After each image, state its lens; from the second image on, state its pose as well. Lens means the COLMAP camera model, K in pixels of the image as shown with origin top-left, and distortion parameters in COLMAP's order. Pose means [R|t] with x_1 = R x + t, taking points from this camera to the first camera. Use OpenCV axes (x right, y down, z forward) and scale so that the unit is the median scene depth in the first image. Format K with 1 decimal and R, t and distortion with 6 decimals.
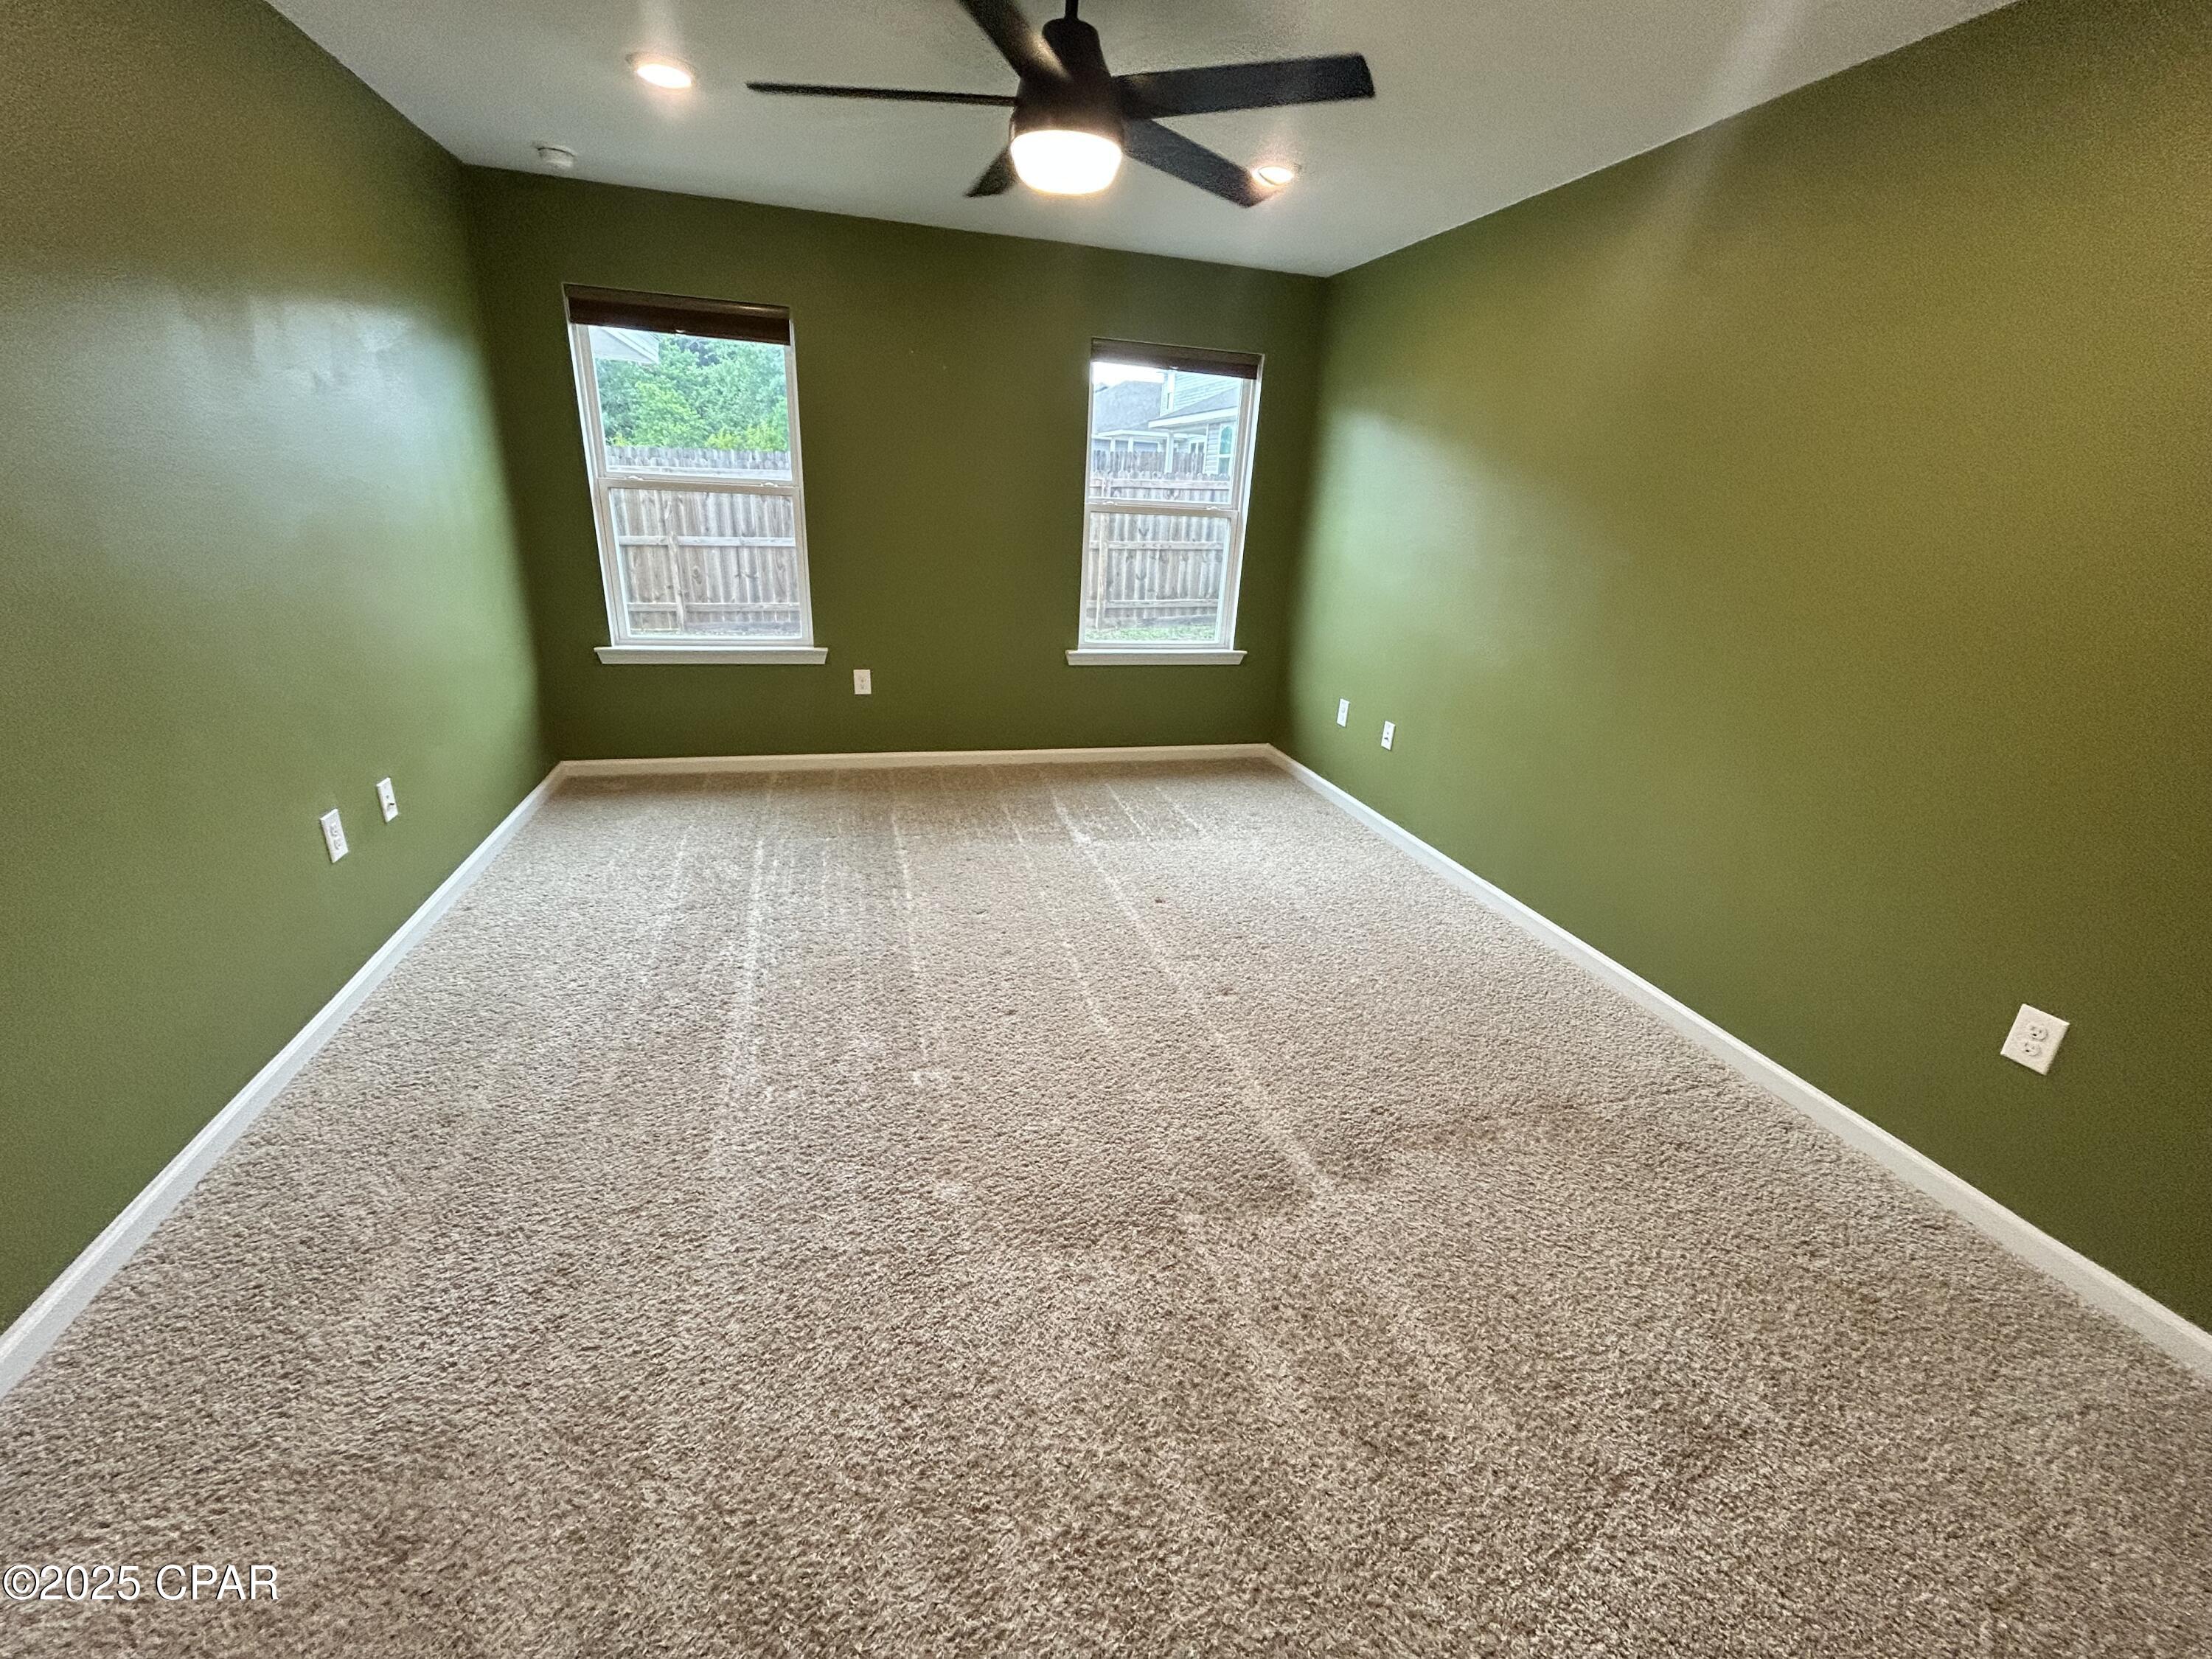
lens RADIAL K [[897.1, 0, 1101.6], [0, 897.1, 827.0], [0, 0, 1]] dist [0.000686, 0.000306]
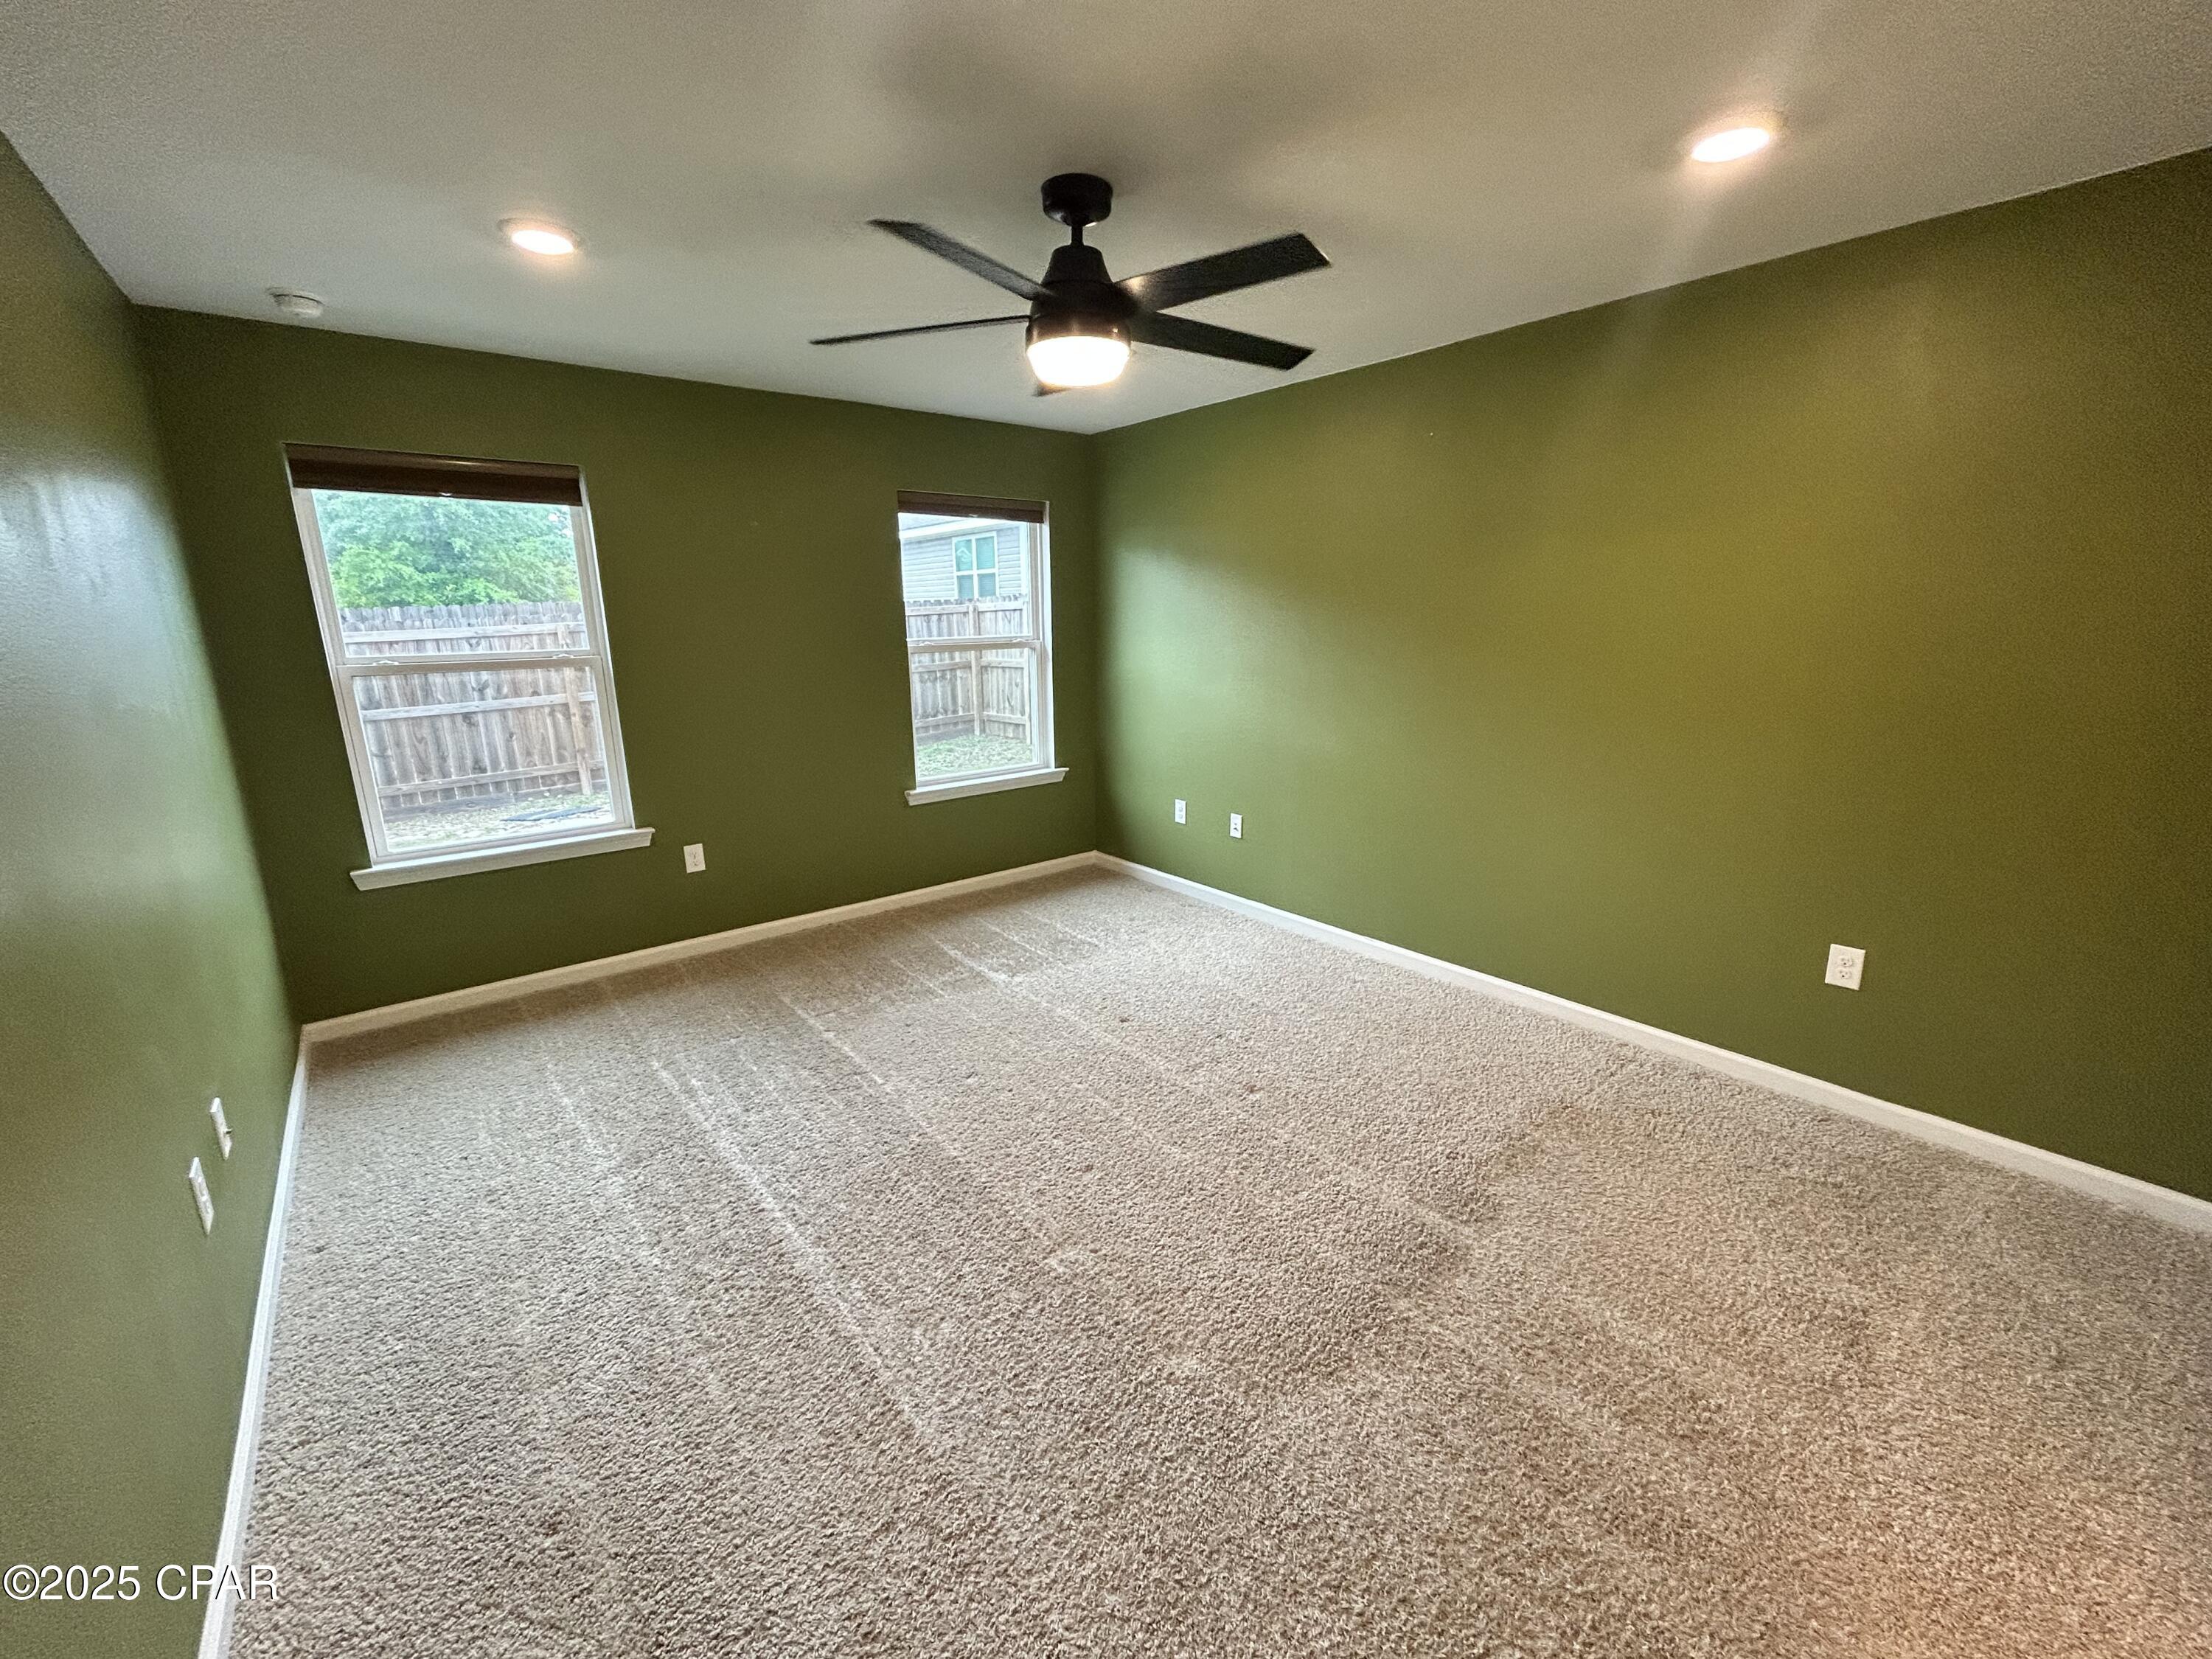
lens RADIAL K [[897.1, 0, 1101.6], [0, 897.1, 827.0], [0, 0, 1]] dist [0.000686, 0.000306]
pose [[0.916769, -0.155257, 0.368008, -0.250962], [0.197248, 0.977155, -0.079131, -0.047341], [-0.347315, 0.145133, 0.926449, 0.030118]]
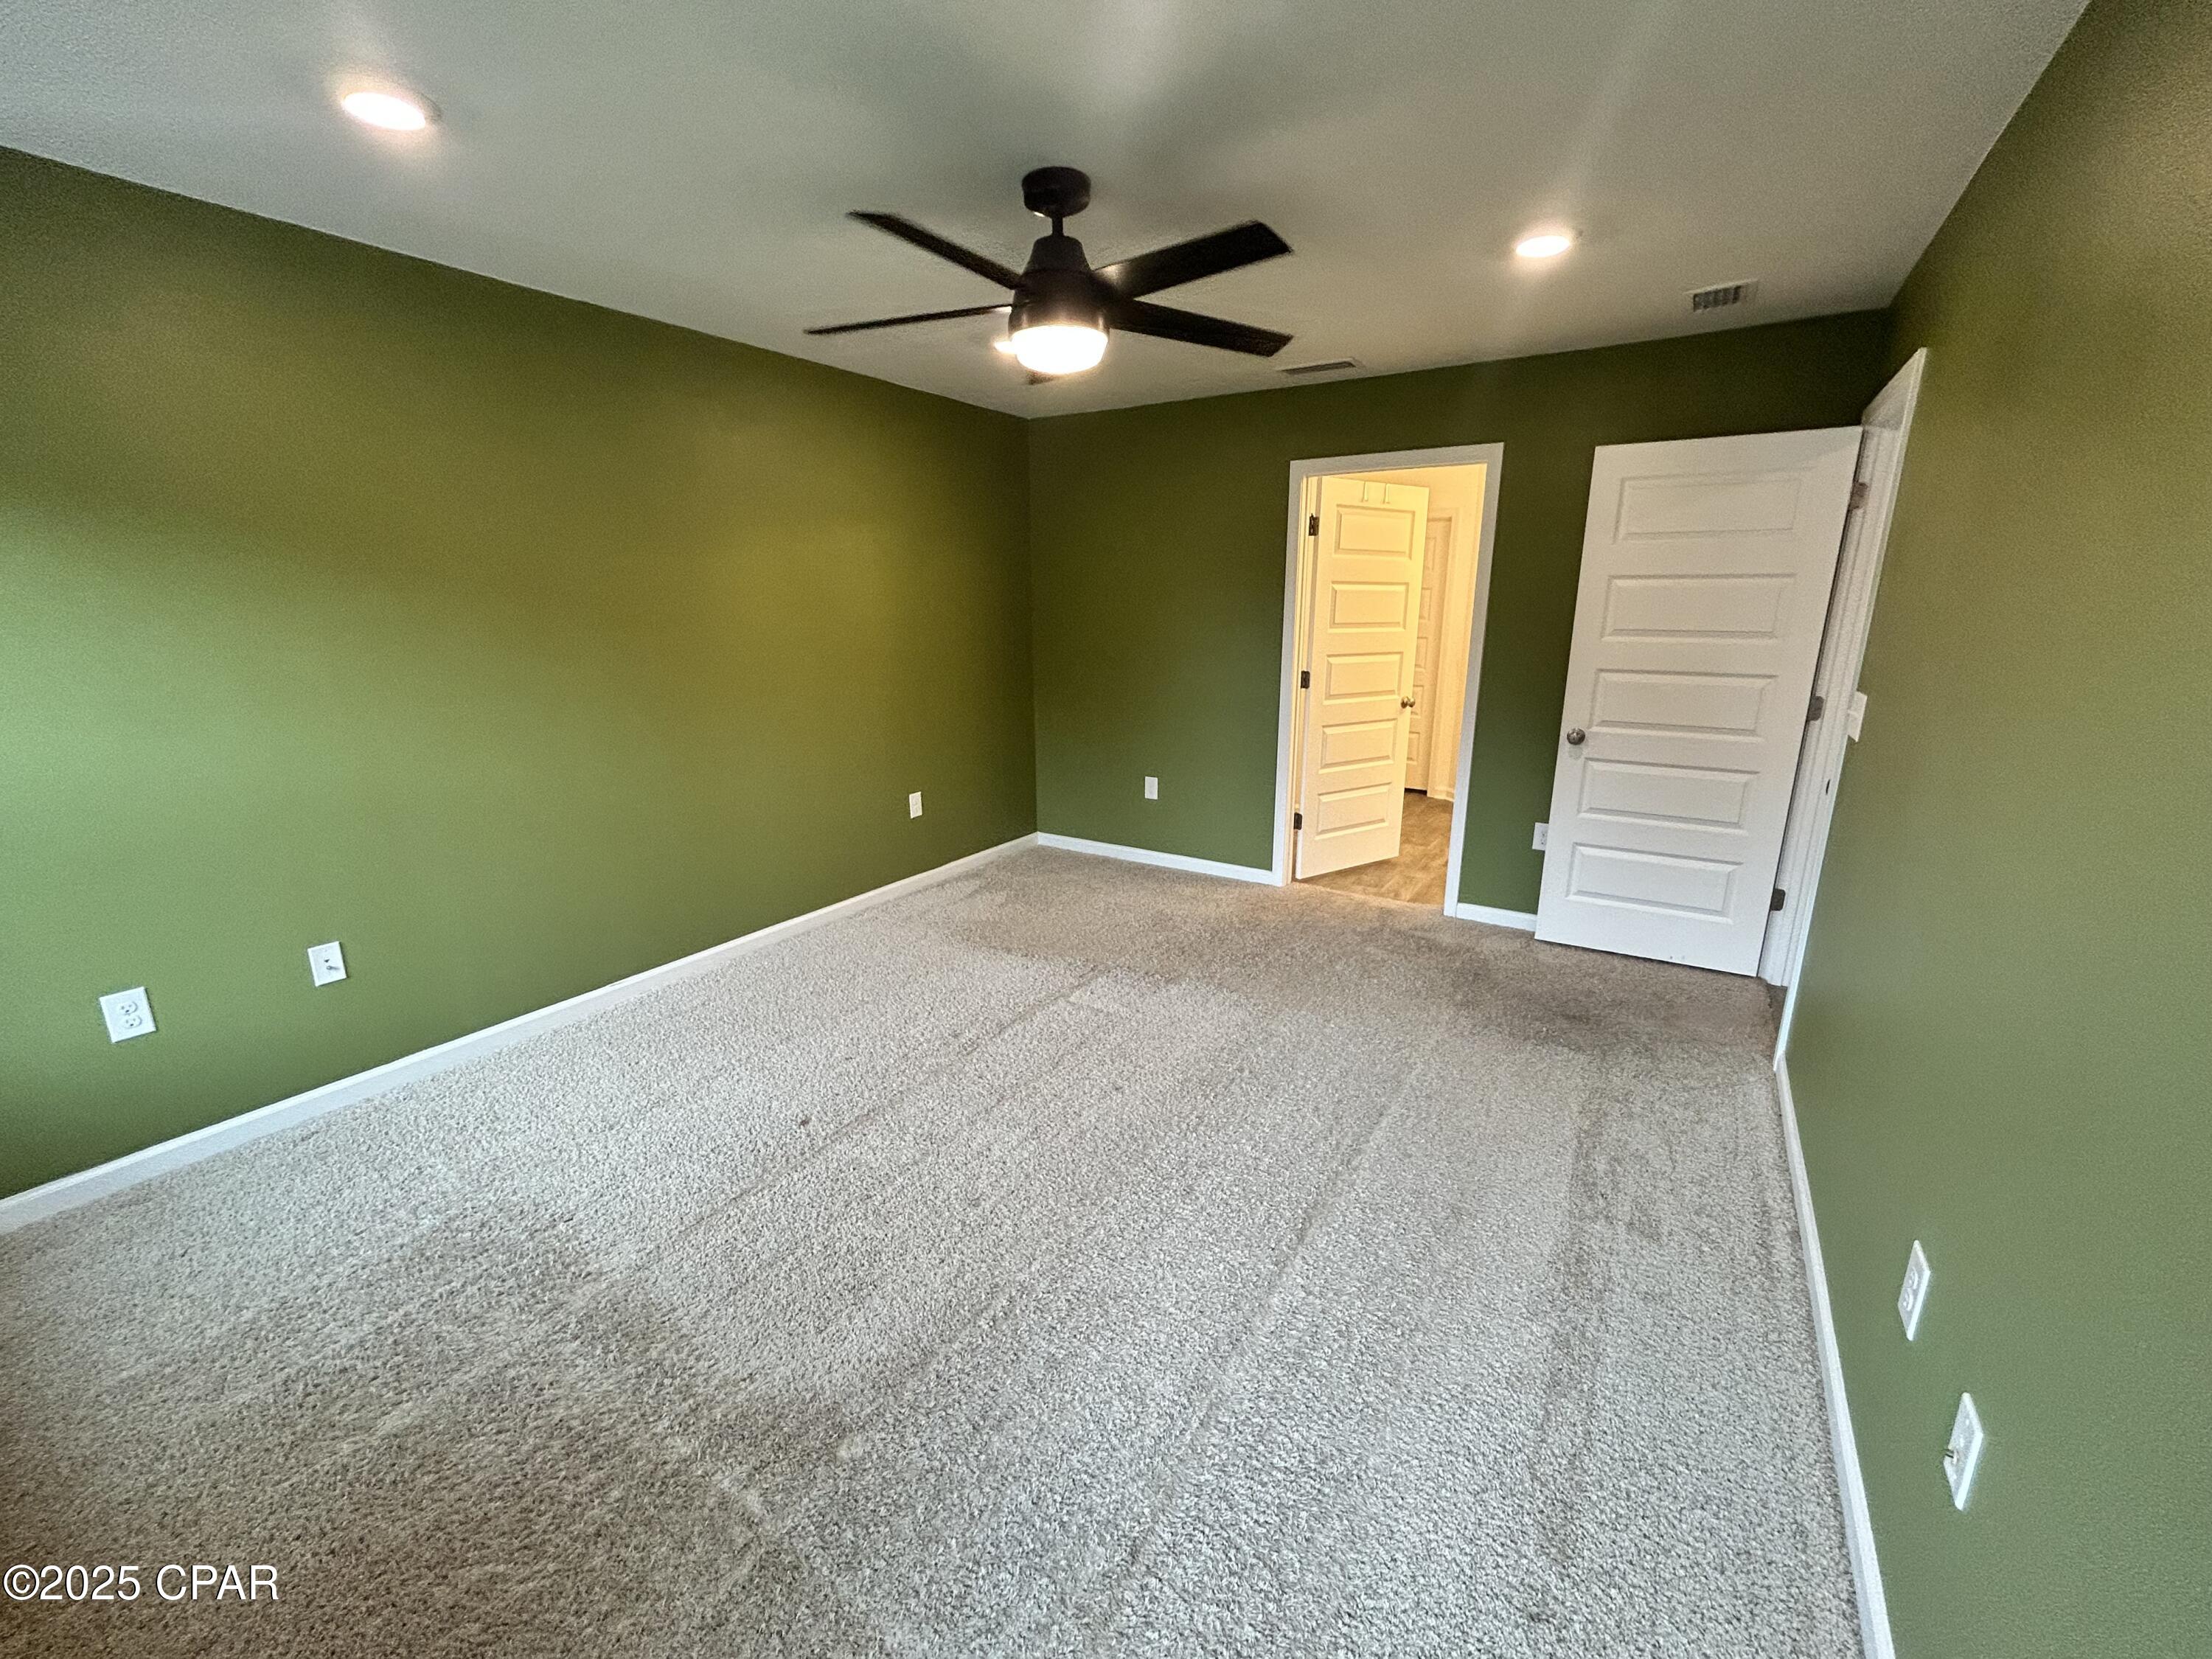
lens RADIAL K [[897.1, 0, 1101.6], [0, 897.1, 827.0], [0, 0, 1]] dist [0.000686, 0.000306]
pose [[-0.665583, -0.238768, 0.707099, -0.506849], [0.228805, 0.836538, 0.497848, -0.394186], [-0.710385, 0.493147, -0.502154, 0.911207]]
